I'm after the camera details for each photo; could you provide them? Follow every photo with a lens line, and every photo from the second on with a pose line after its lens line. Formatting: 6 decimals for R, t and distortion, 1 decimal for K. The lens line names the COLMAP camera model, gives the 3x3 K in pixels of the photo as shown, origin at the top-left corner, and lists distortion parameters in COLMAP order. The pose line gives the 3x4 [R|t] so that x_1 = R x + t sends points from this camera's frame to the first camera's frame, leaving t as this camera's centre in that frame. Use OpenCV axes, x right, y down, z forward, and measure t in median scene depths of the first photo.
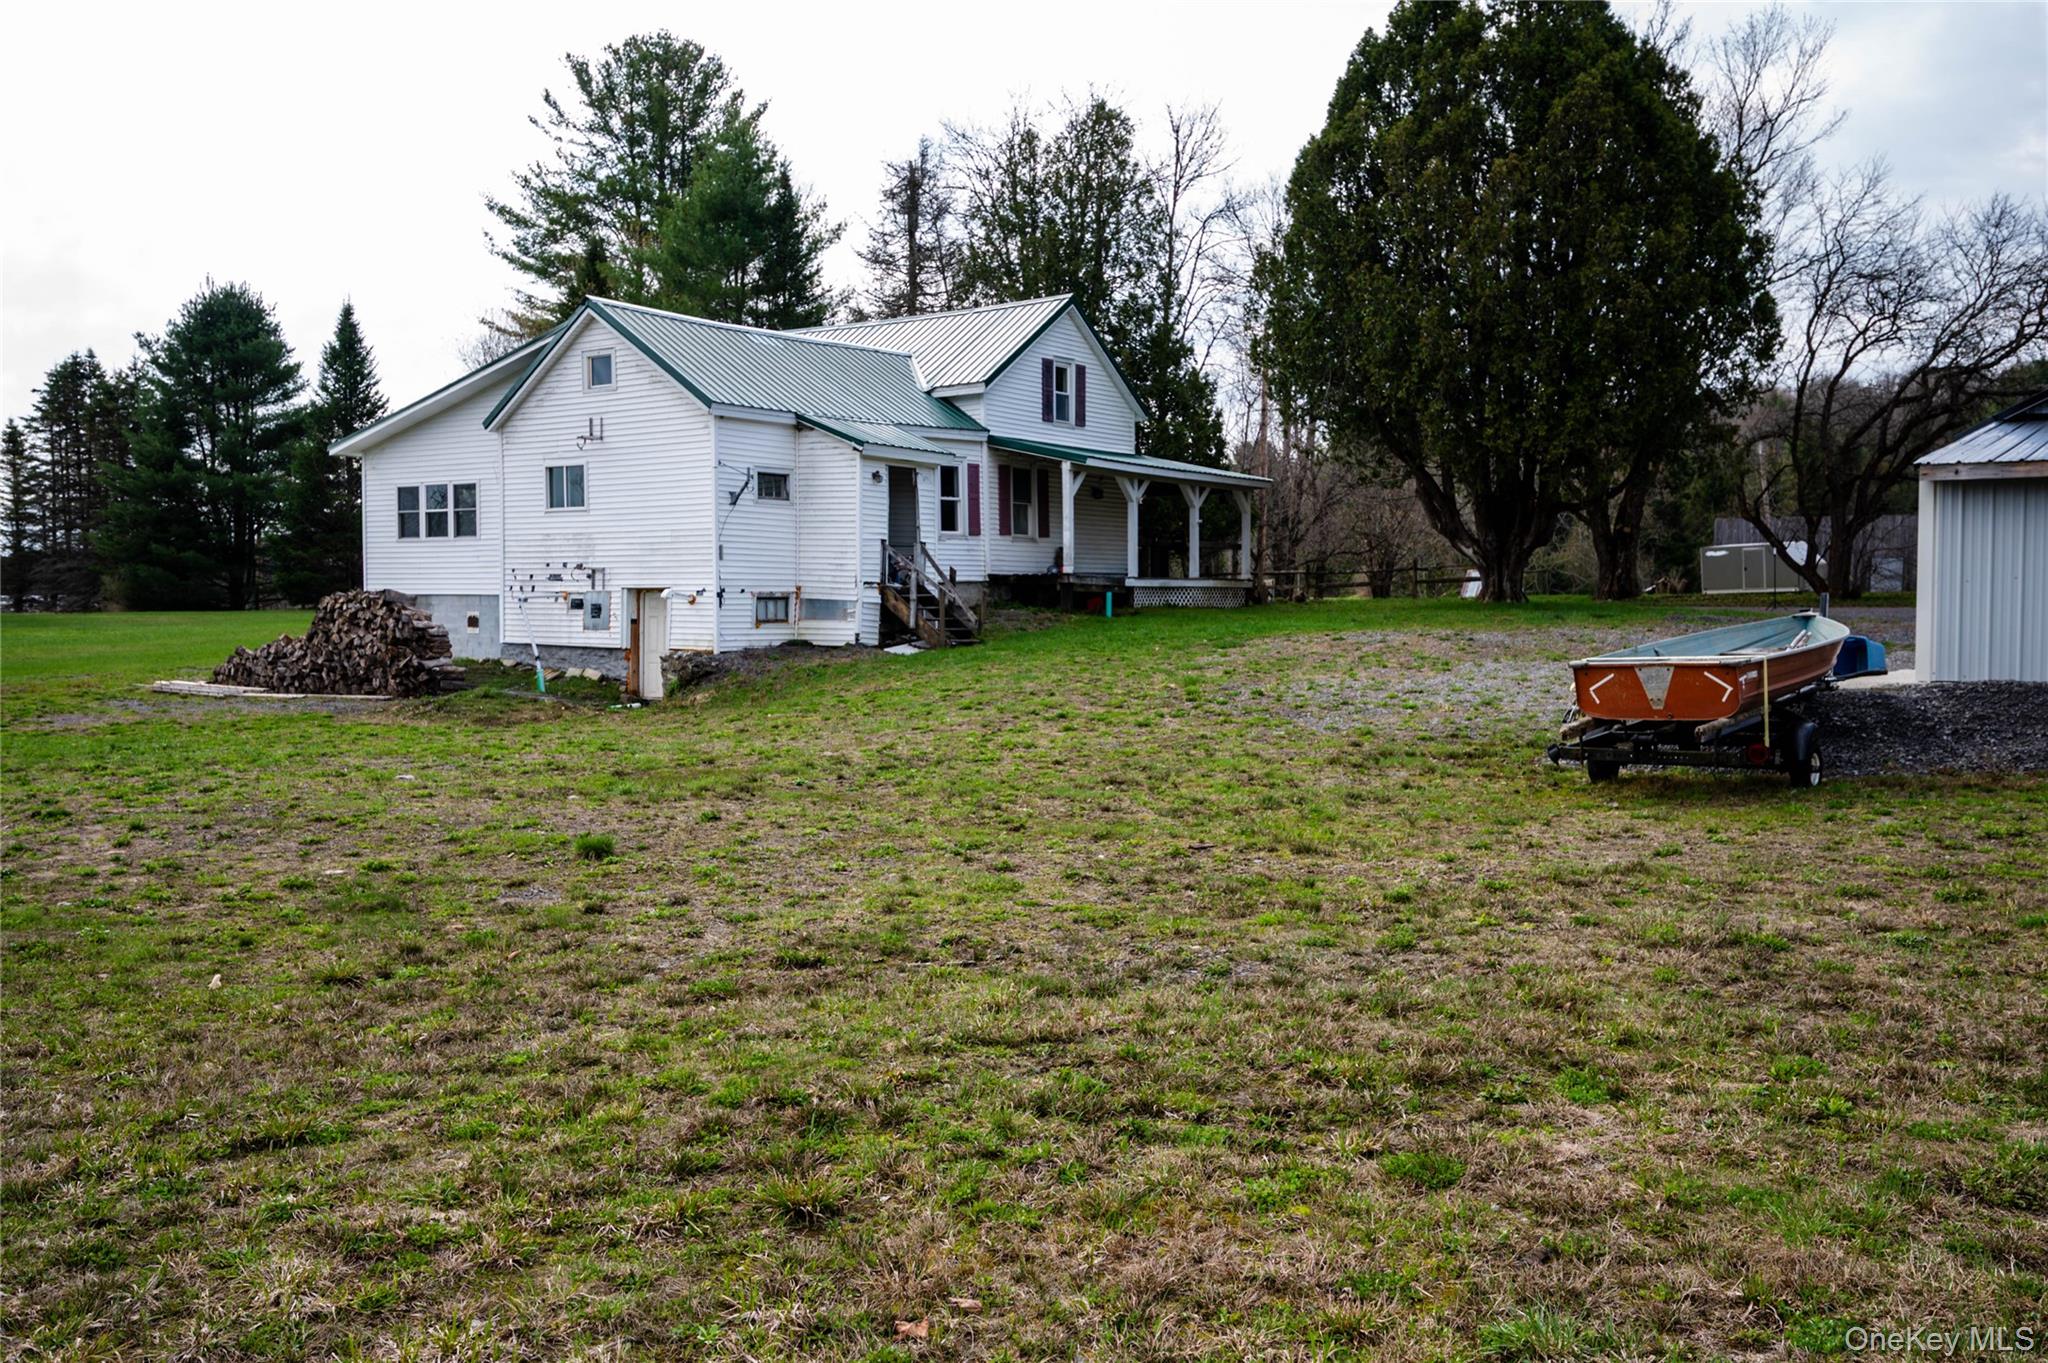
lens RADIAL K [[1798.1, 0, 1024.0], [0, 1798.1, 681.5], [0, 0, 1]] dist [0.092869, 0.002261]
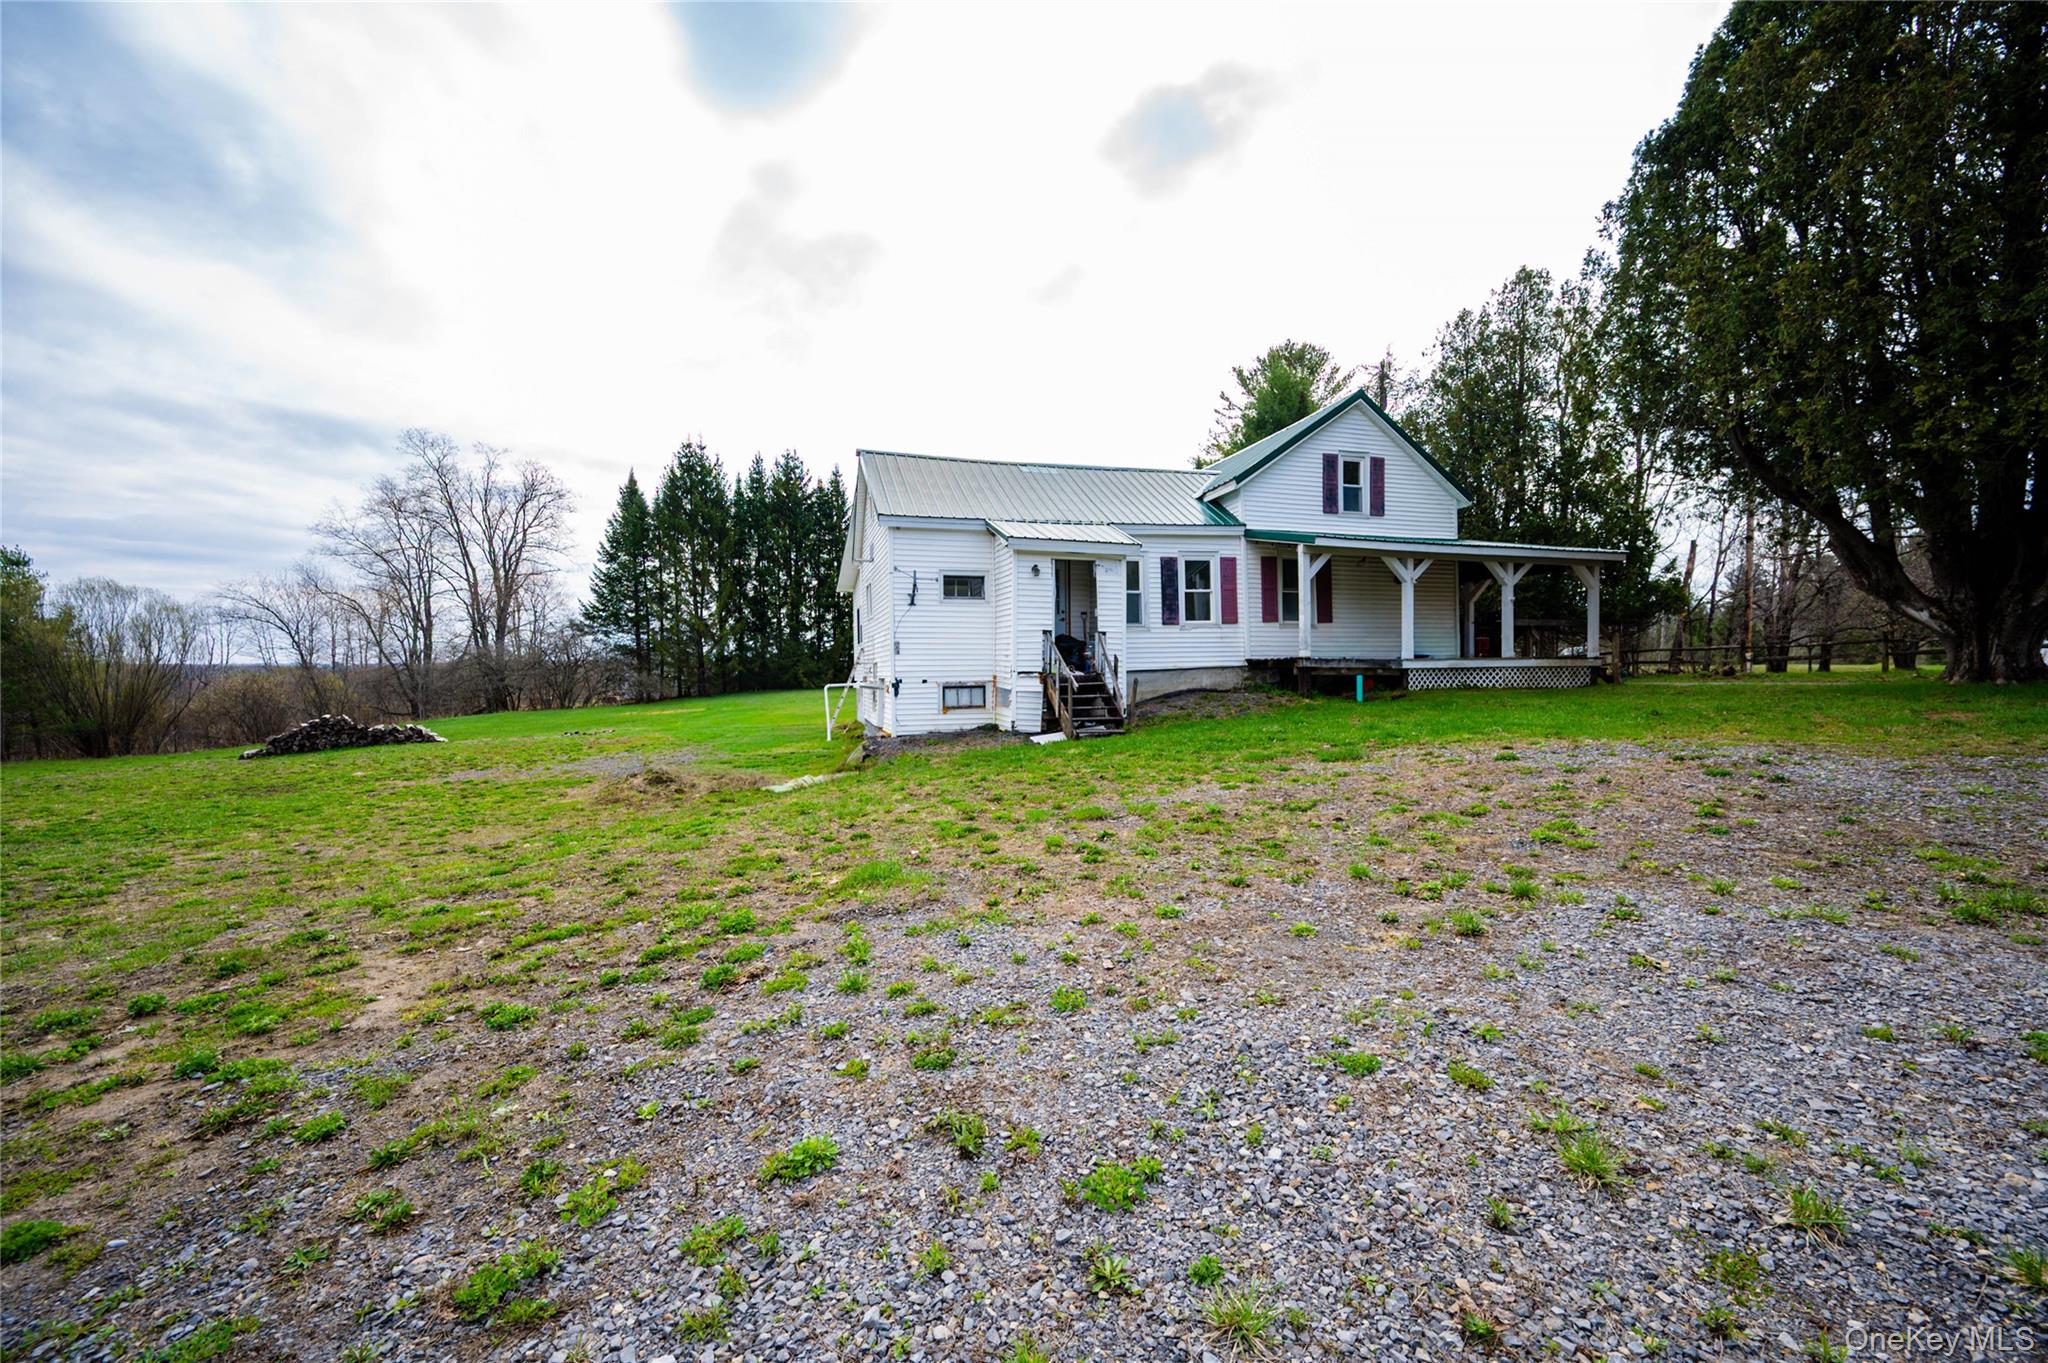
lens RADIAL K [[814.8, 0, 1024.0], [0, 814.8, 681.5], [0, 0, 1]] dist [0.013510, 0.000025]
pose [[0.786218, -0.000791, -0.617949, 0.176638], [-0.016101, 0.999633, -0.021765, -0.034087], [0.617740, 0.027061, 0.785917, 0.544196]]
